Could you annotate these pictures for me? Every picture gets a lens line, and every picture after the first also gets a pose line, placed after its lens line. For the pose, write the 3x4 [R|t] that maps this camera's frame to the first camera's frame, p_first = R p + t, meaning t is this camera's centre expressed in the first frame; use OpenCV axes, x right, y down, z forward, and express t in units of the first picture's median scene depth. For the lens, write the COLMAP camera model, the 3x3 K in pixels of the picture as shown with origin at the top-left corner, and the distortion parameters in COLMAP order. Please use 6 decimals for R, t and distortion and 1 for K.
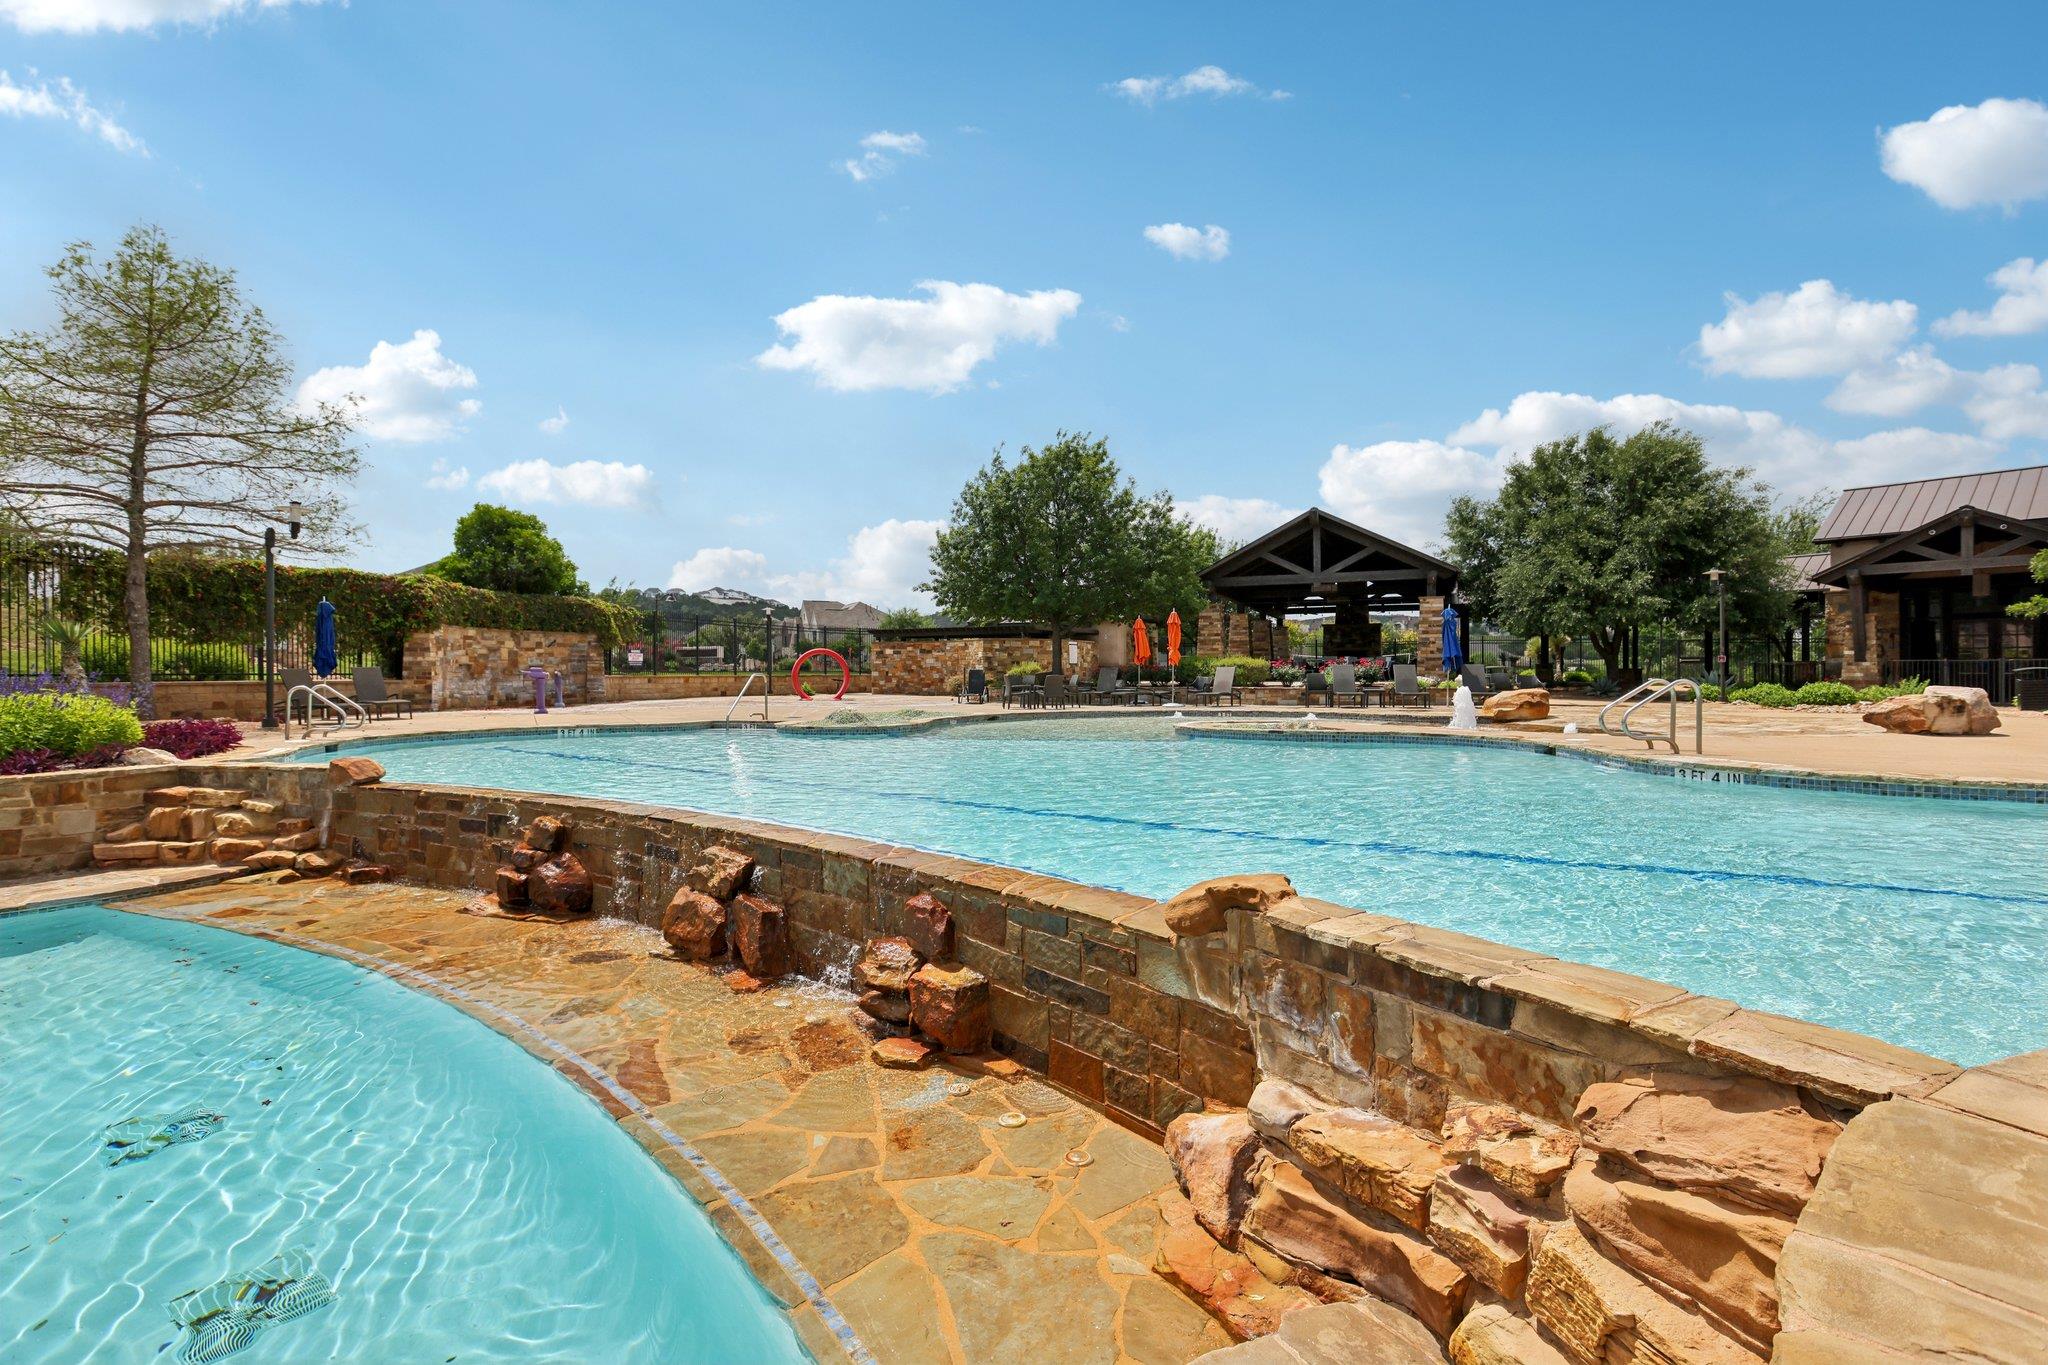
lens RADIAL K [[995.7, 0, 971.9], [0, 995.7, 693.9], [0, 0, 1]] dist [-0.037144, 0.000074]
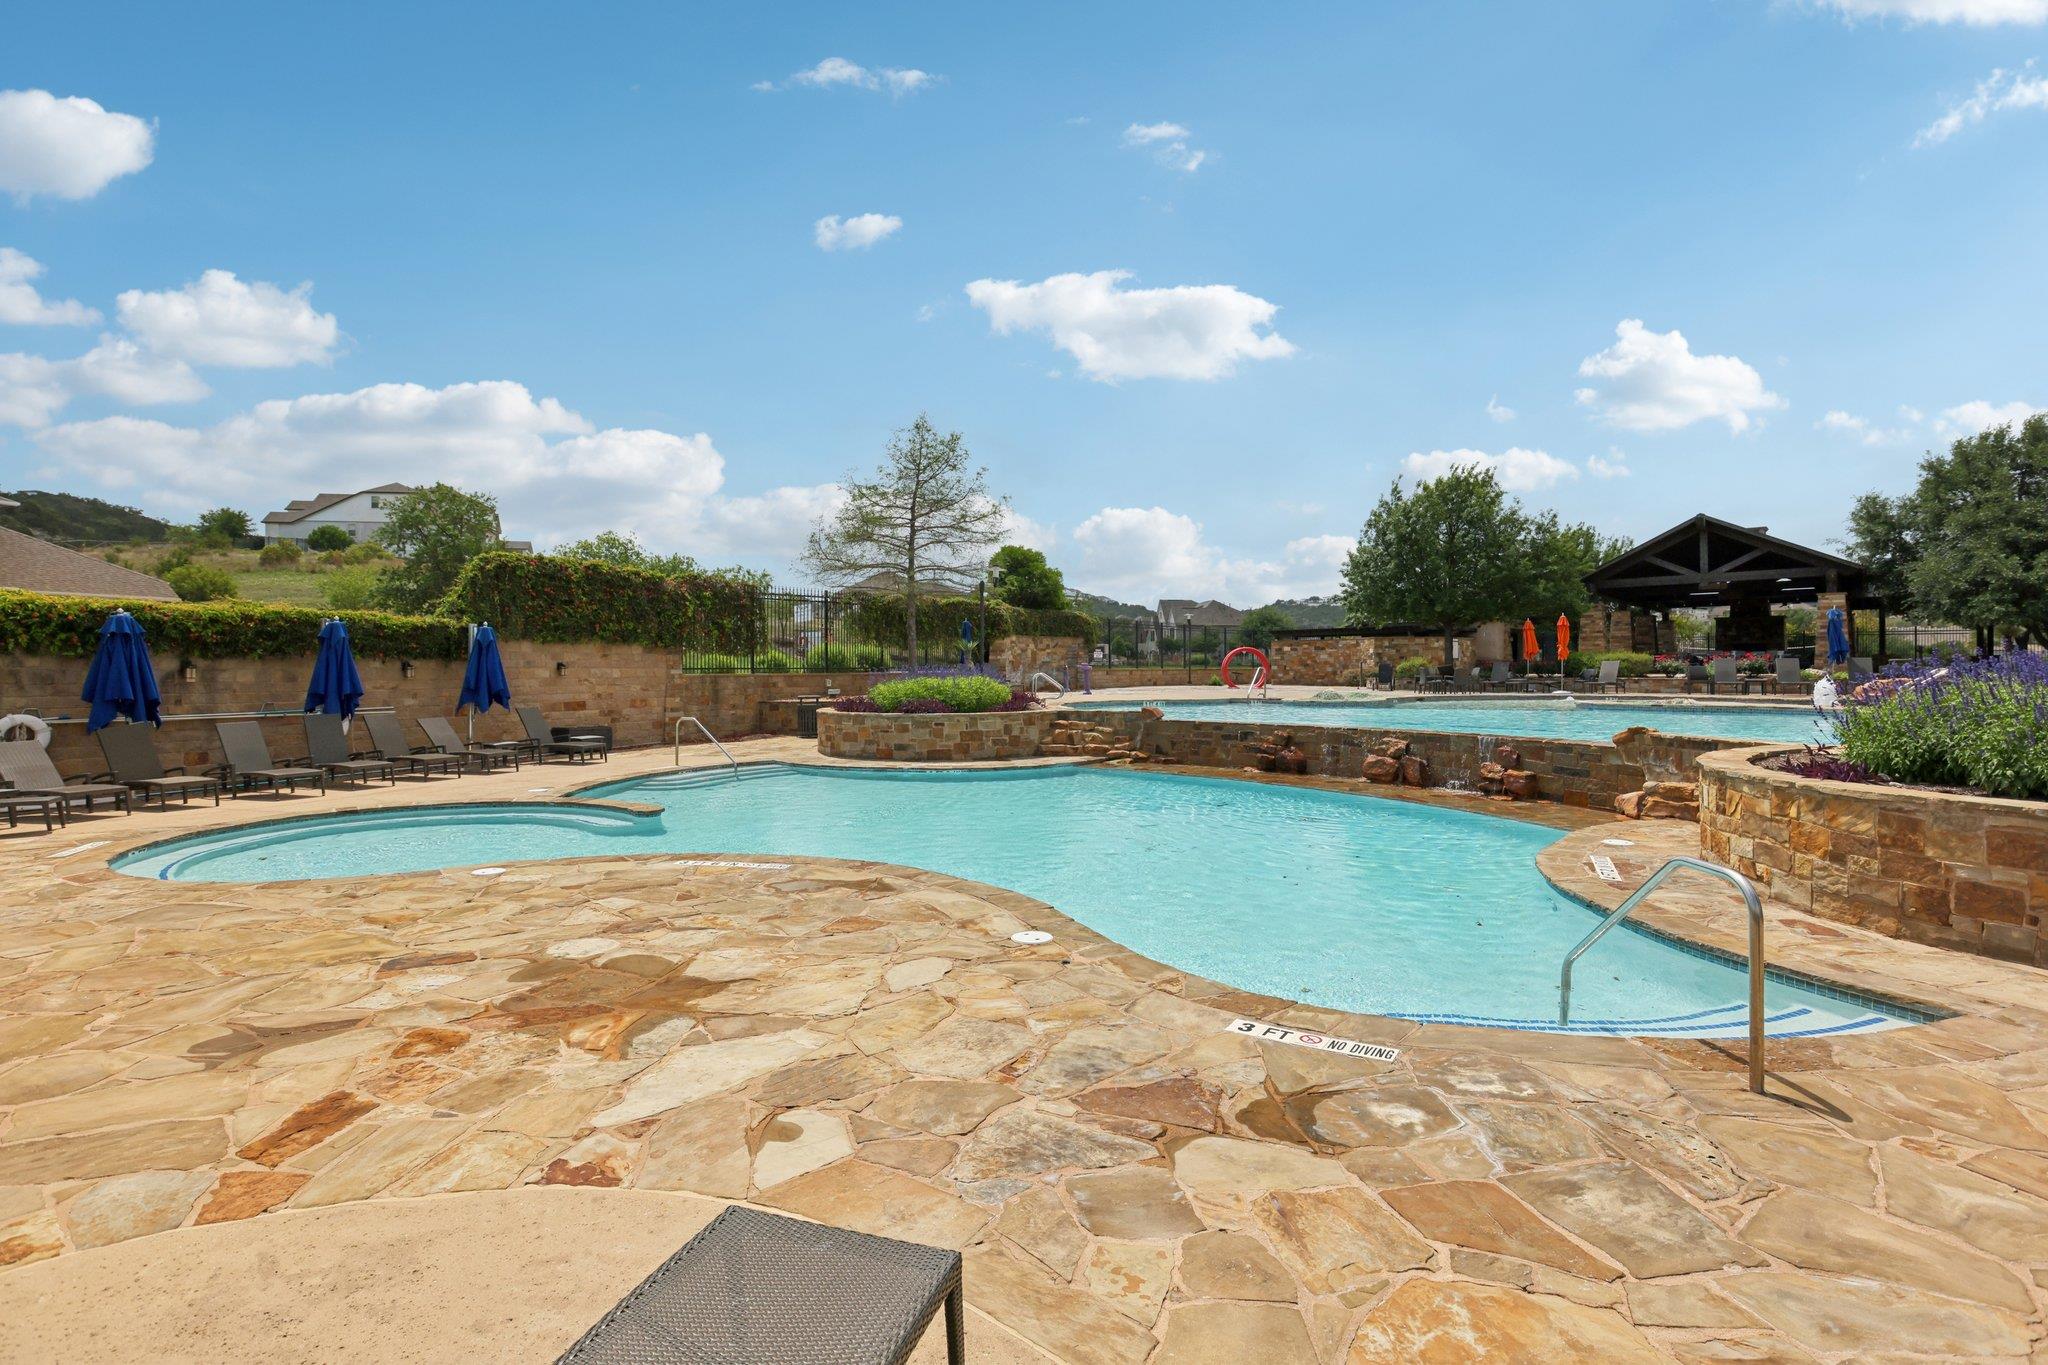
lens RADIAL K [[972.4, 0, 1024.0], [0, 972.4, 682.5], [0, 0, 1]] dist [-0.000863, -0.000240]
pose [[0.959943, 0.002621, -0.280182, -0.076617], [-0.004173, 0.999979, -0.004945, 0.006121], [0.280163, 0.005916, 0.959934, -0.260185]]
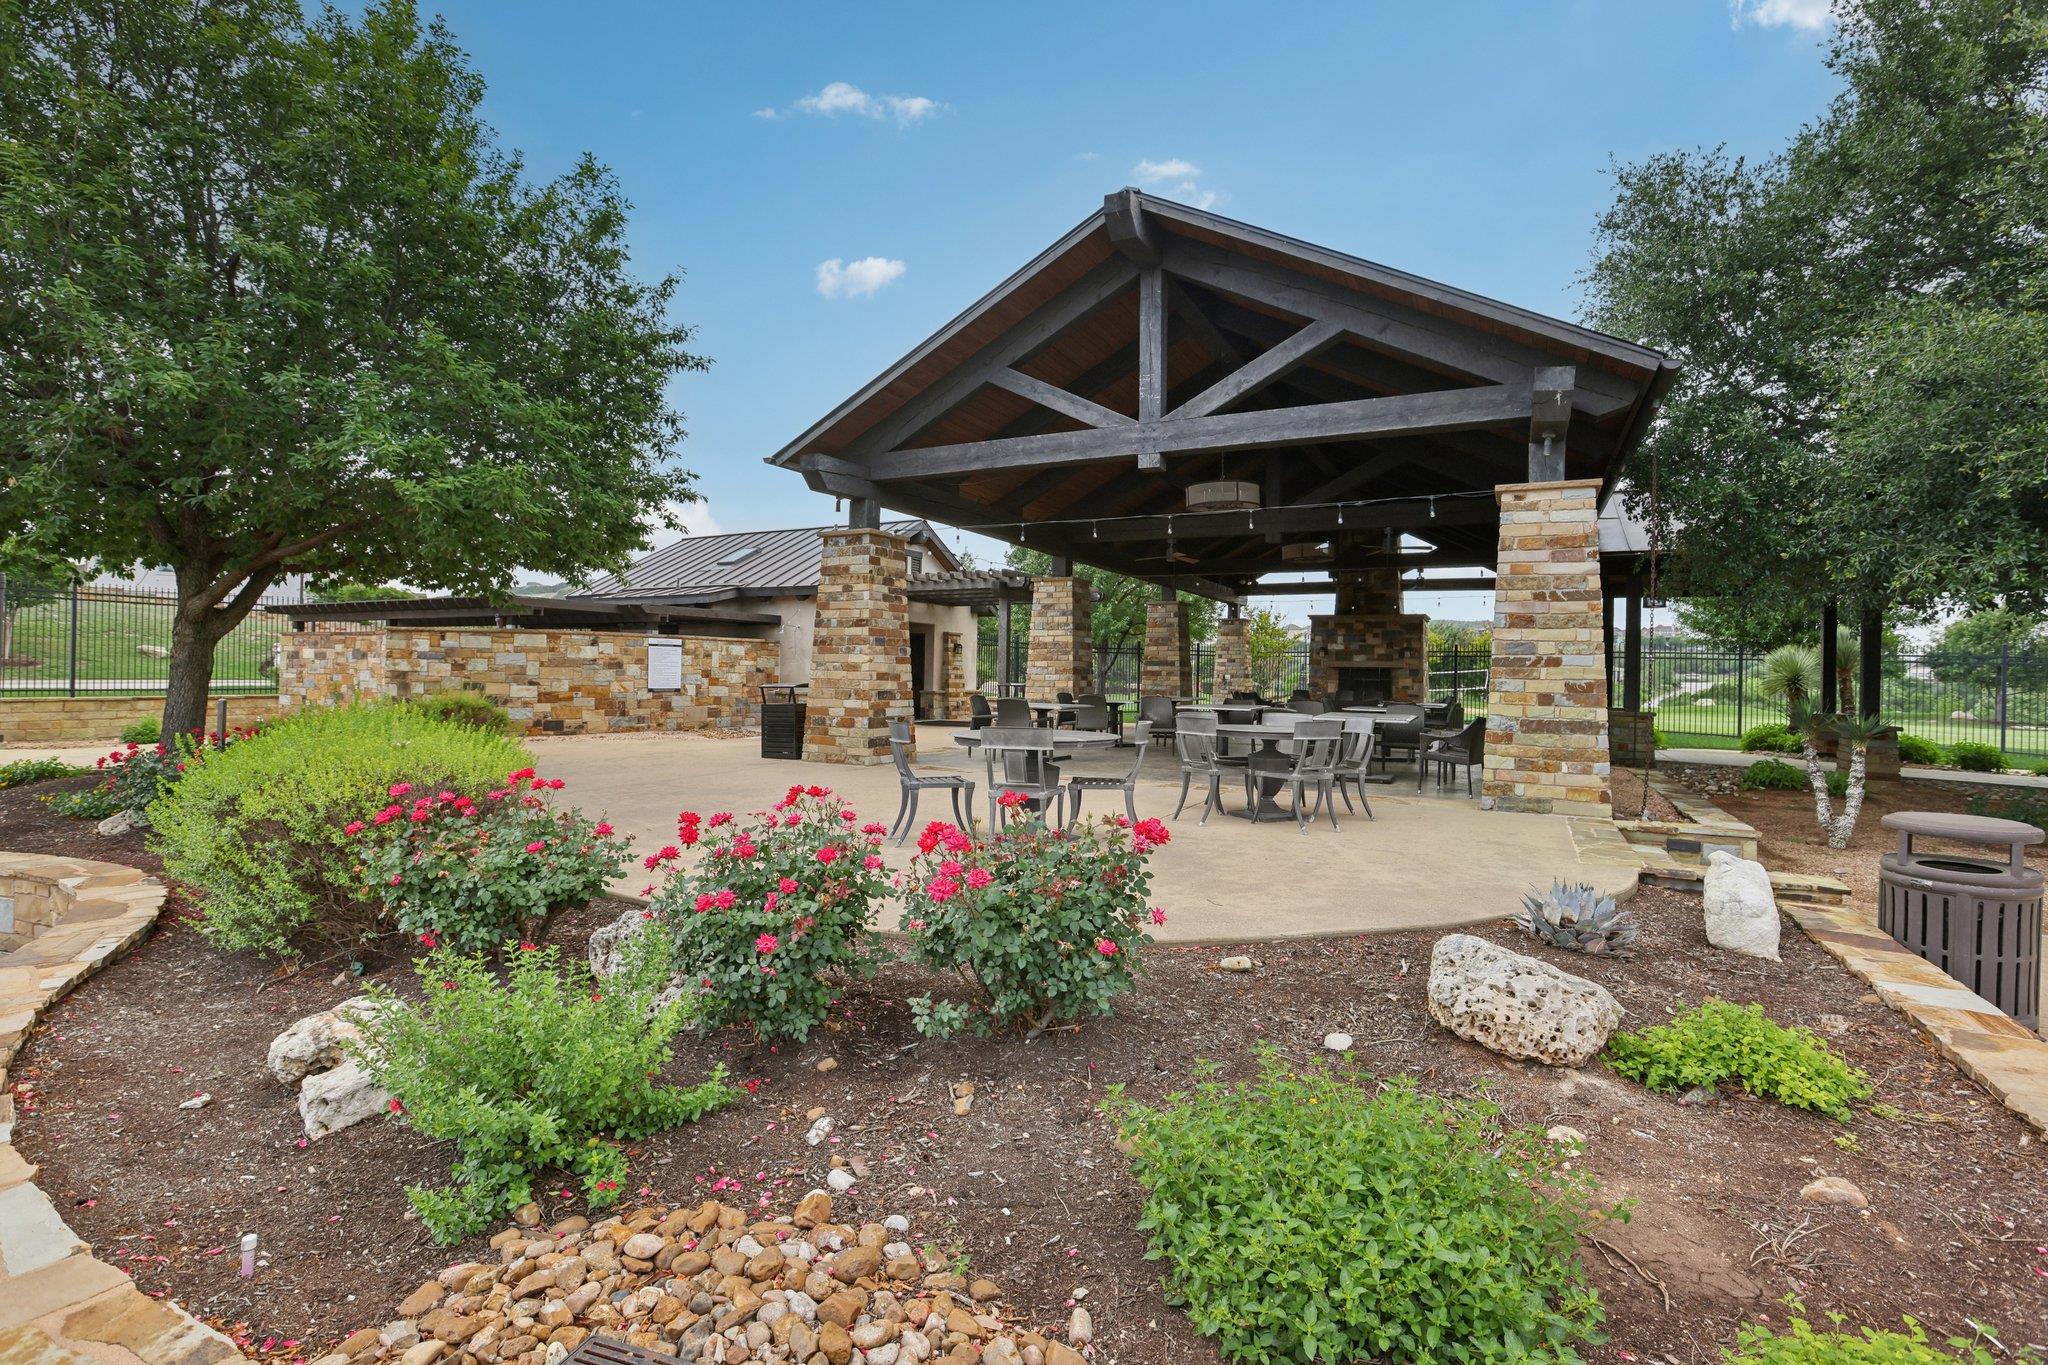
lens RADIAL K [[995.7, 0, 971.9], [0, 995.7, 693.9], [0, 0, 1]] dist [-0.037144, 0.000074]
pose [[0.997707, 0.020347, -0.064547, 0.382249], [-0.020319, 0.999793, 0.001086, -0.045792], [0.064555, 0.000228, 0.997914, 0.842943]]
